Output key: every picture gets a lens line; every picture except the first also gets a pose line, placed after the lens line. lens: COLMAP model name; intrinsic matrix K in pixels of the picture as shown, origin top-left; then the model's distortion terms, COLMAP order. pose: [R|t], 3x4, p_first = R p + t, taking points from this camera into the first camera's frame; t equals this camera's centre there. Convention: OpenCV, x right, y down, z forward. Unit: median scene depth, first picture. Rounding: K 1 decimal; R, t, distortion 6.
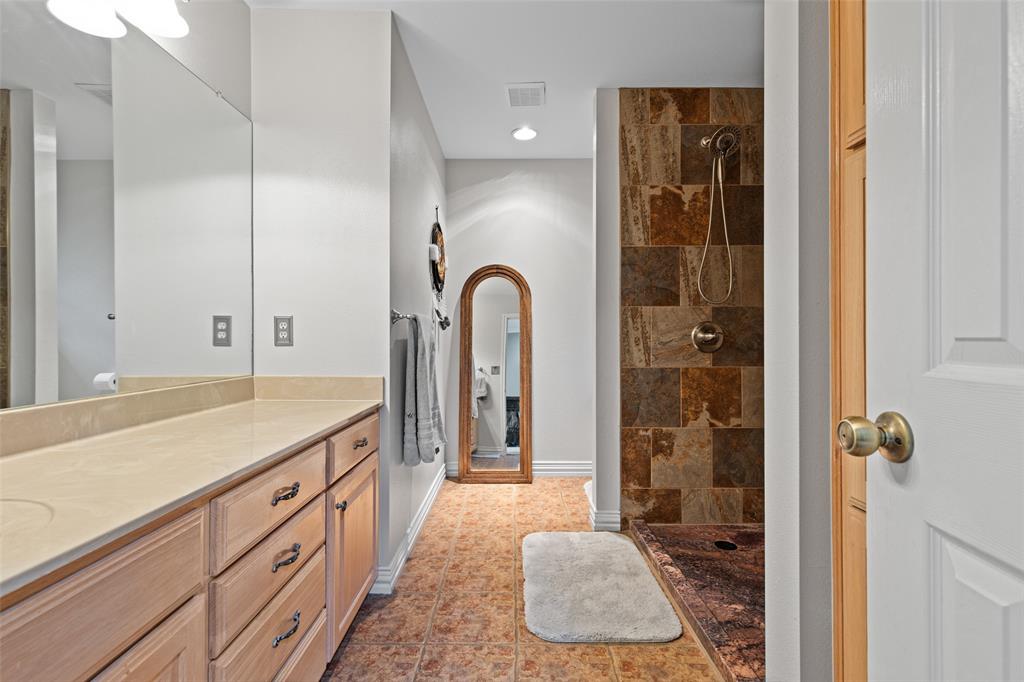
lens RADIAL K [[460.3, 0, 512.9], [0, 460.3, 341.3], [0, 0, 1]] dist [0.000695, -0.001242]
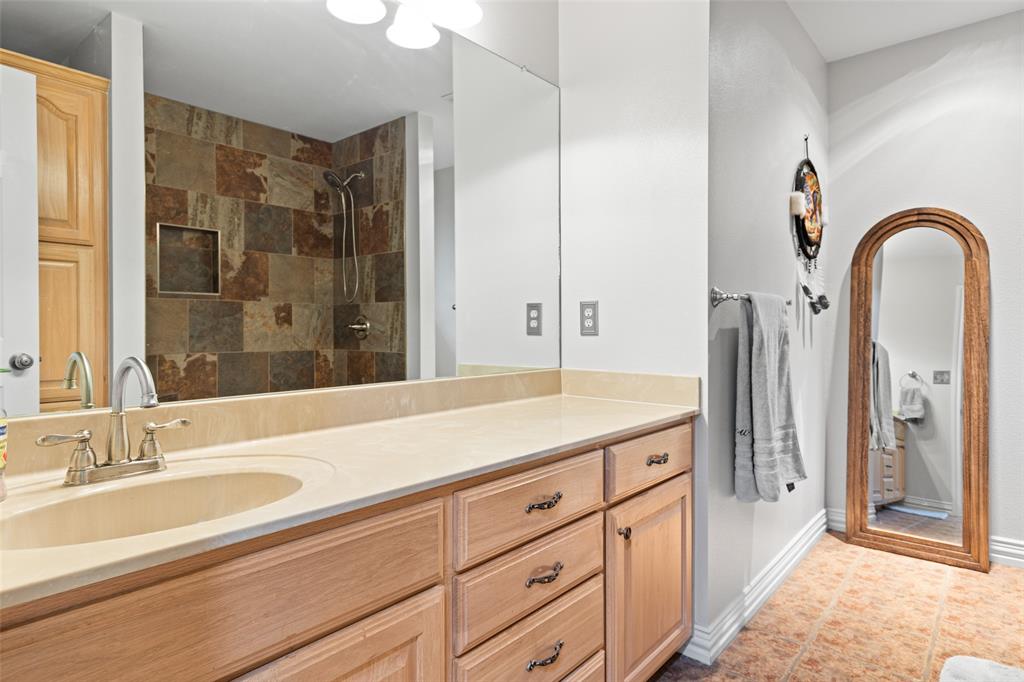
lens RADIAL K [[578.6, 0, 509.0], [0, 578.6, 334.3], [0, 0, 1]] dist [0.001289, -0.002168]
pose [[0.752196, 0.005850, -0.658914, 0.104825], [-0.001851, 0.999975, 0.006765, 0.000507], [0.658937, -0.003869, 0.752188, 0.068793]]
